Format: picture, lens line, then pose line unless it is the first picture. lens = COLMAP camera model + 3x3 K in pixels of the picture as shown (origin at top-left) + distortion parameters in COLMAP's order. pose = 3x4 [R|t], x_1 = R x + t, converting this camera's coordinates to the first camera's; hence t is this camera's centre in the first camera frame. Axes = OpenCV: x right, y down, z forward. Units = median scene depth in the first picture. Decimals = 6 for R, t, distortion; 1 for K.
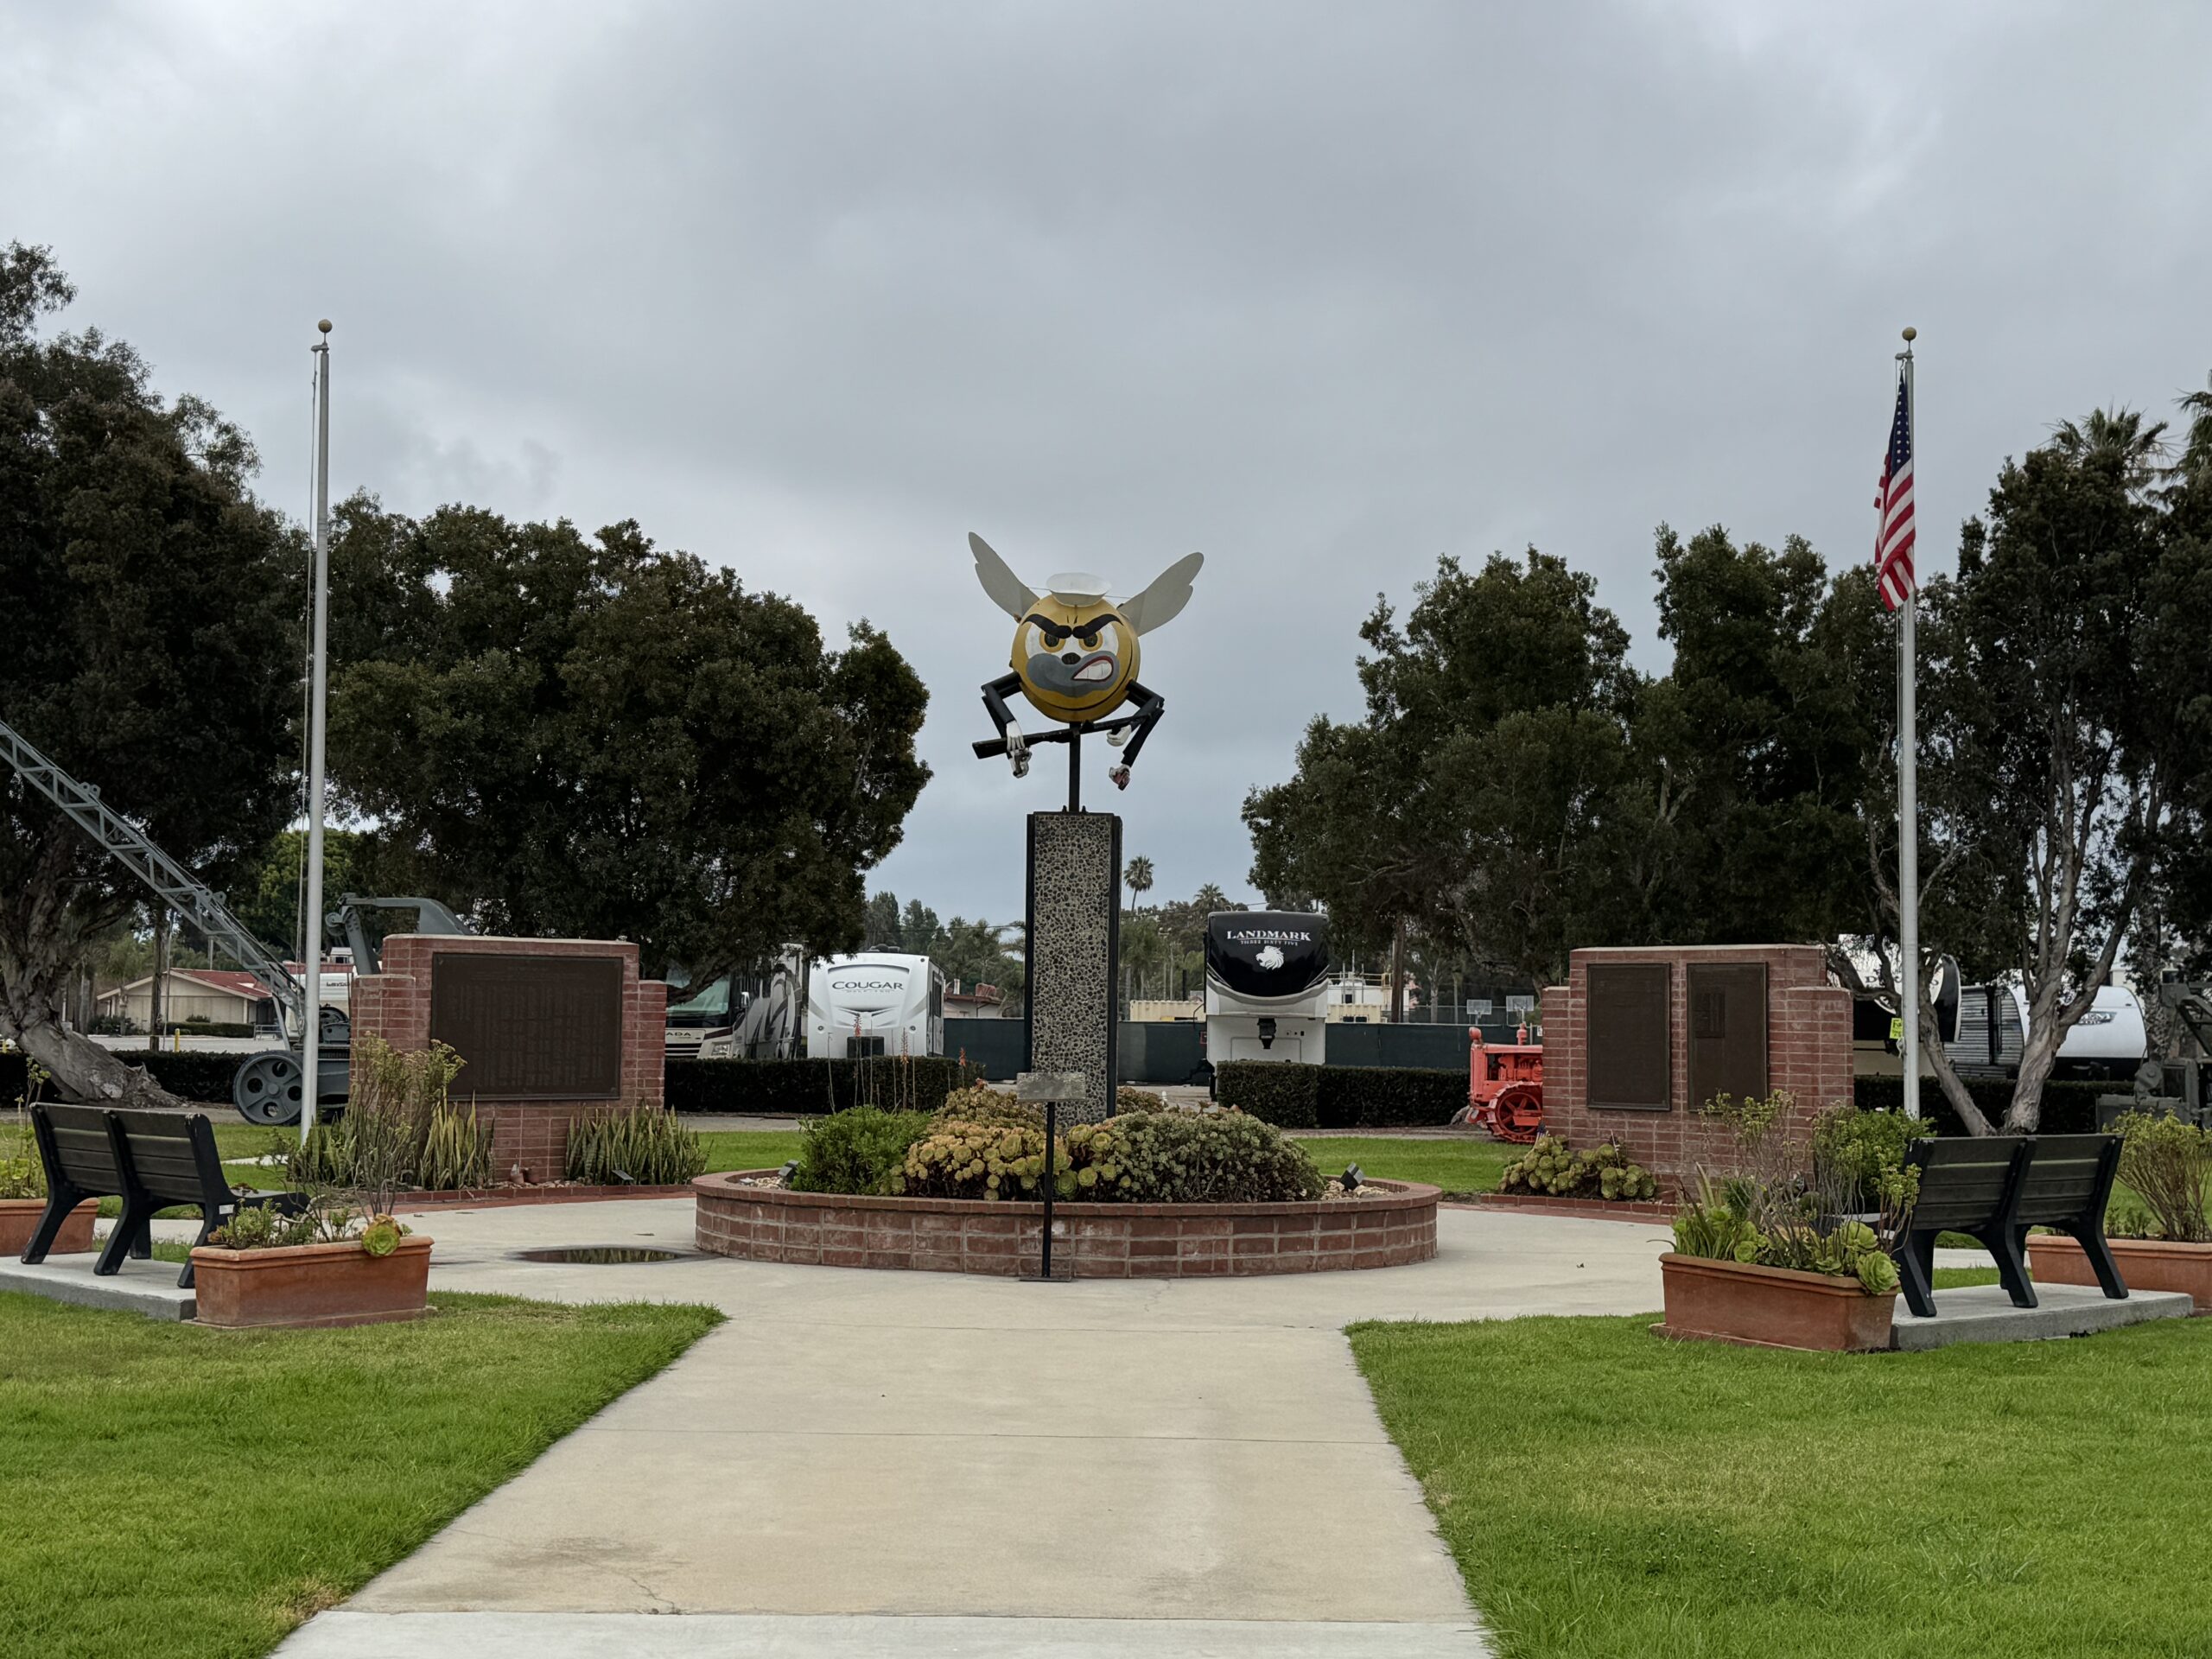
lens RADIAL K [[2961.2, 0, 1106.0], [0, 2961.2, 829.5], [0, 0, 1]] dist [0.120366, -0.028568]
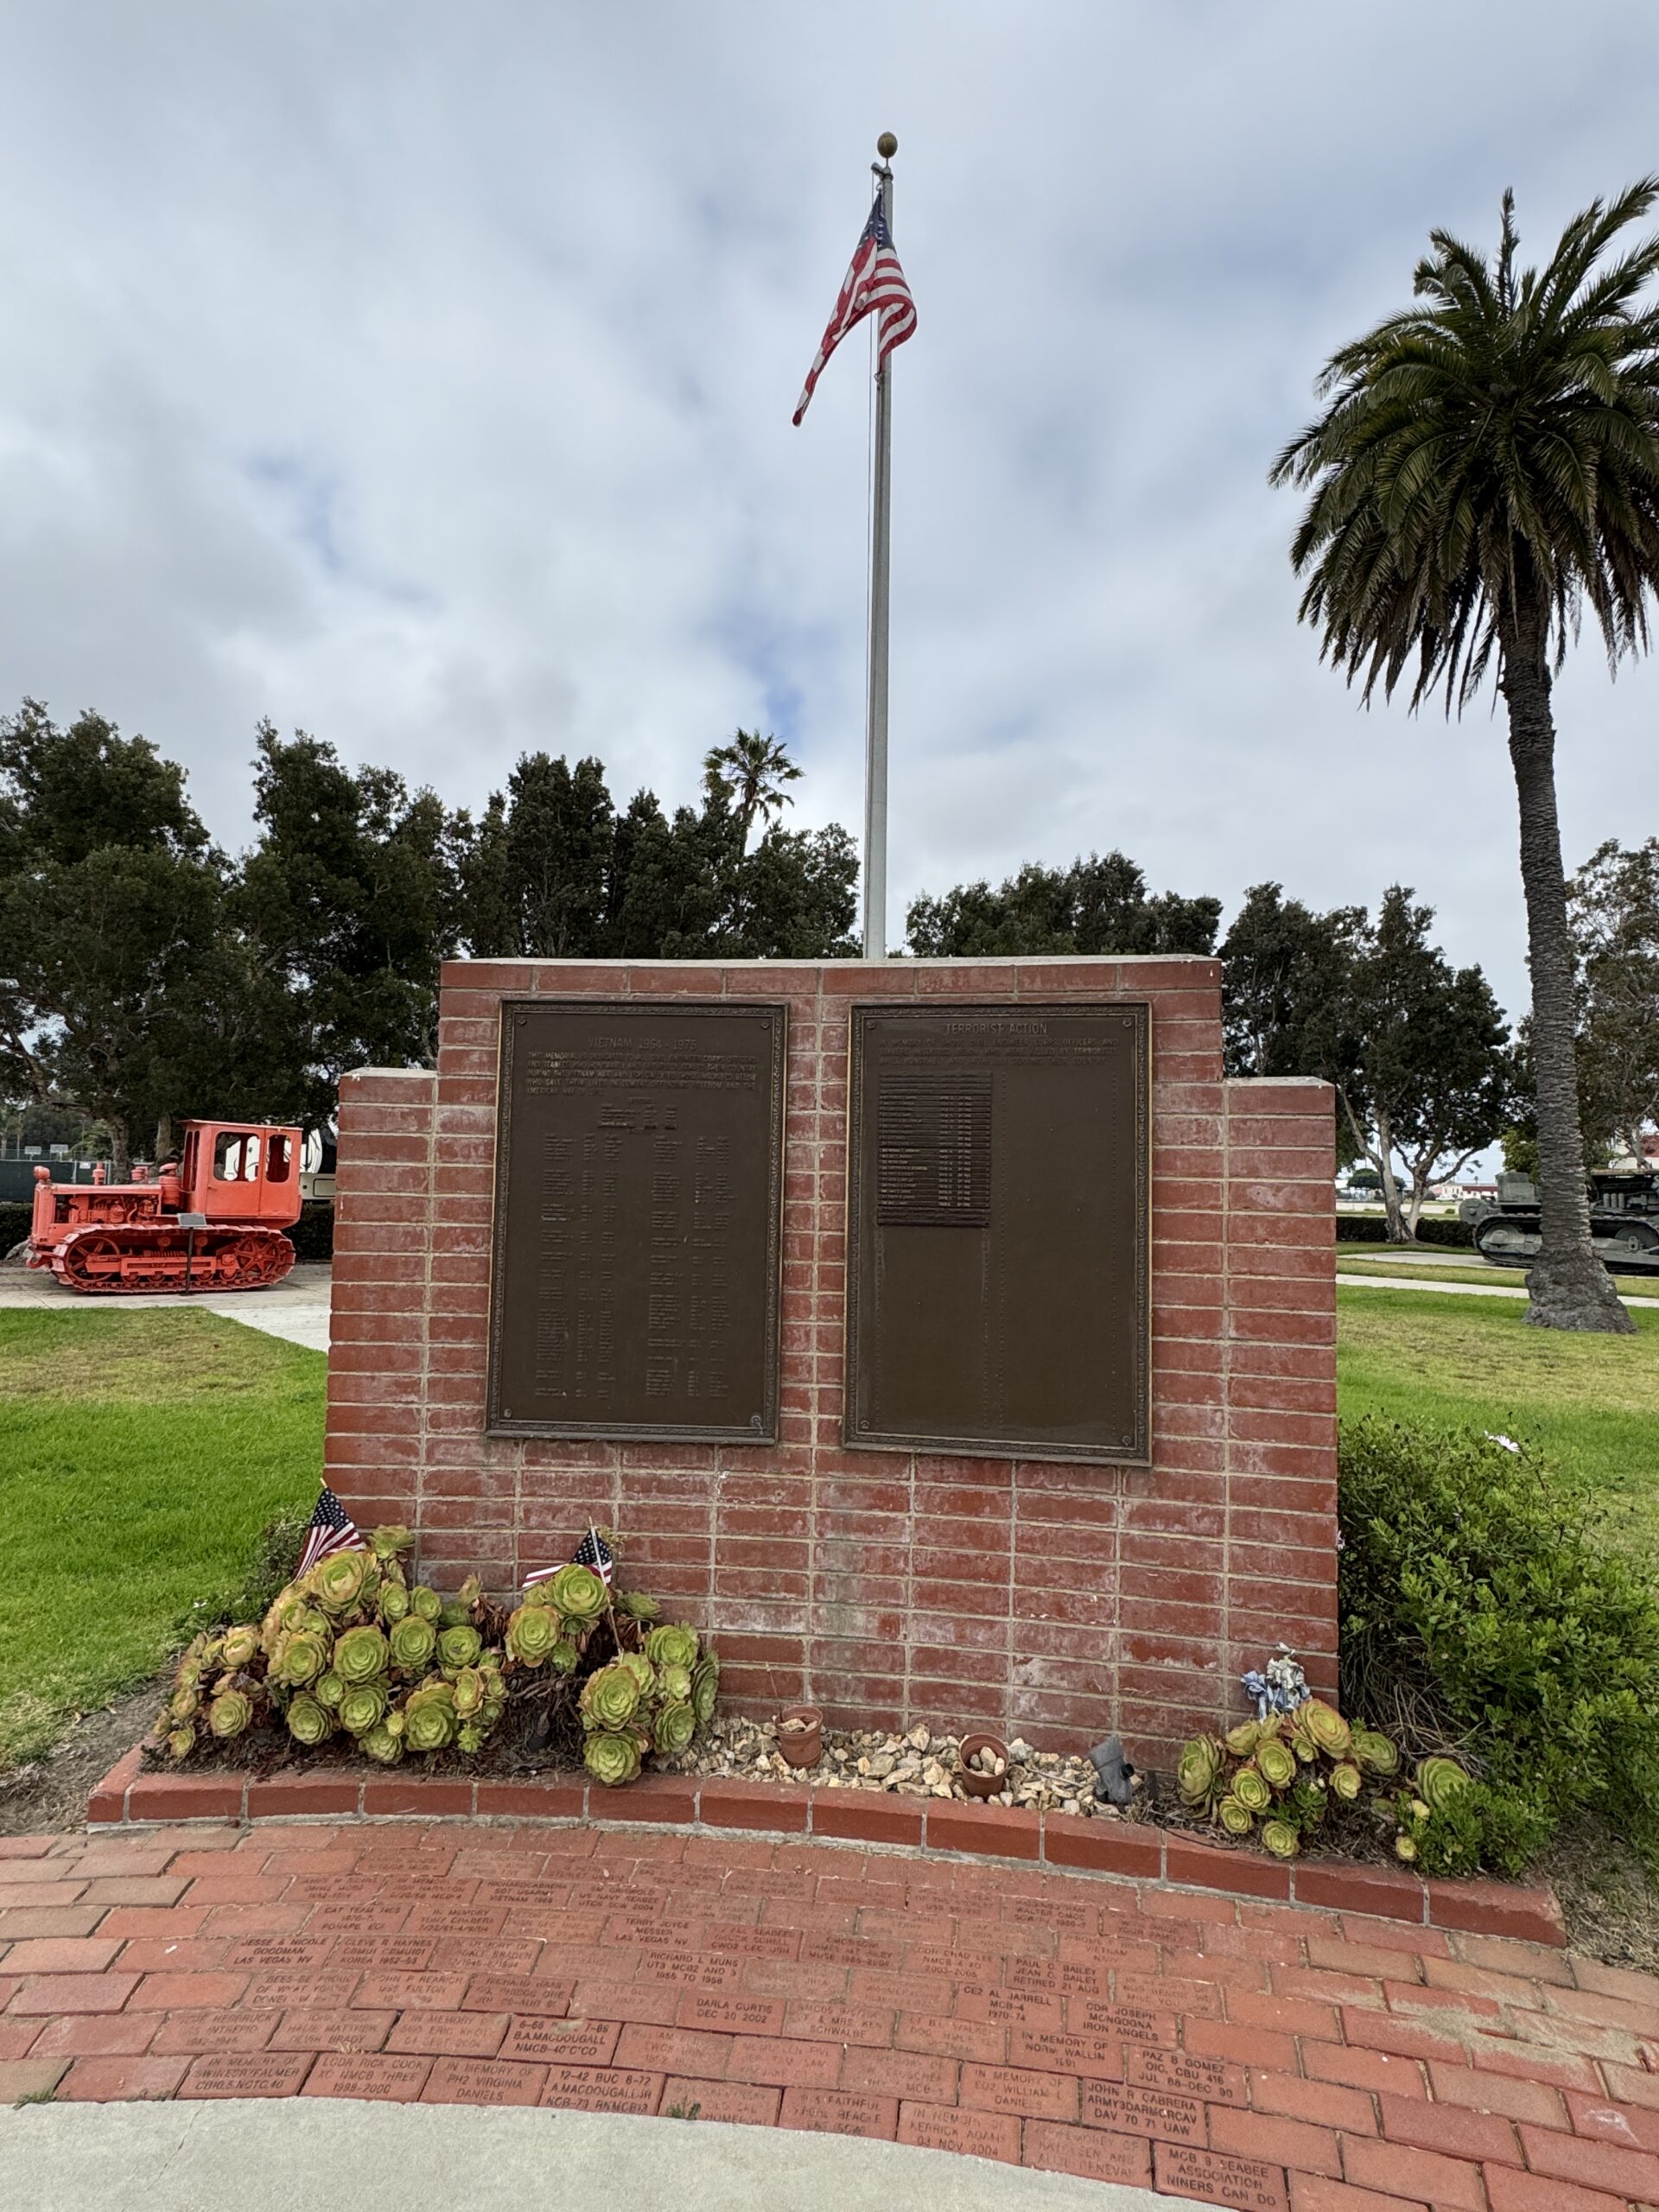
lens RADIAL K [[1180.4, 0, 829.5], [0, 1180.4, 1106.0], [0, 0, 1]] dist [-0.001805, 0.000509]
pose [[0.751897, 0.043701, 0.657831, 0.102581], [-0.054867, 0.998487, -0.003619, 0.055237], [-0.656994, -0.033372, 0.753157, 0.872302]]
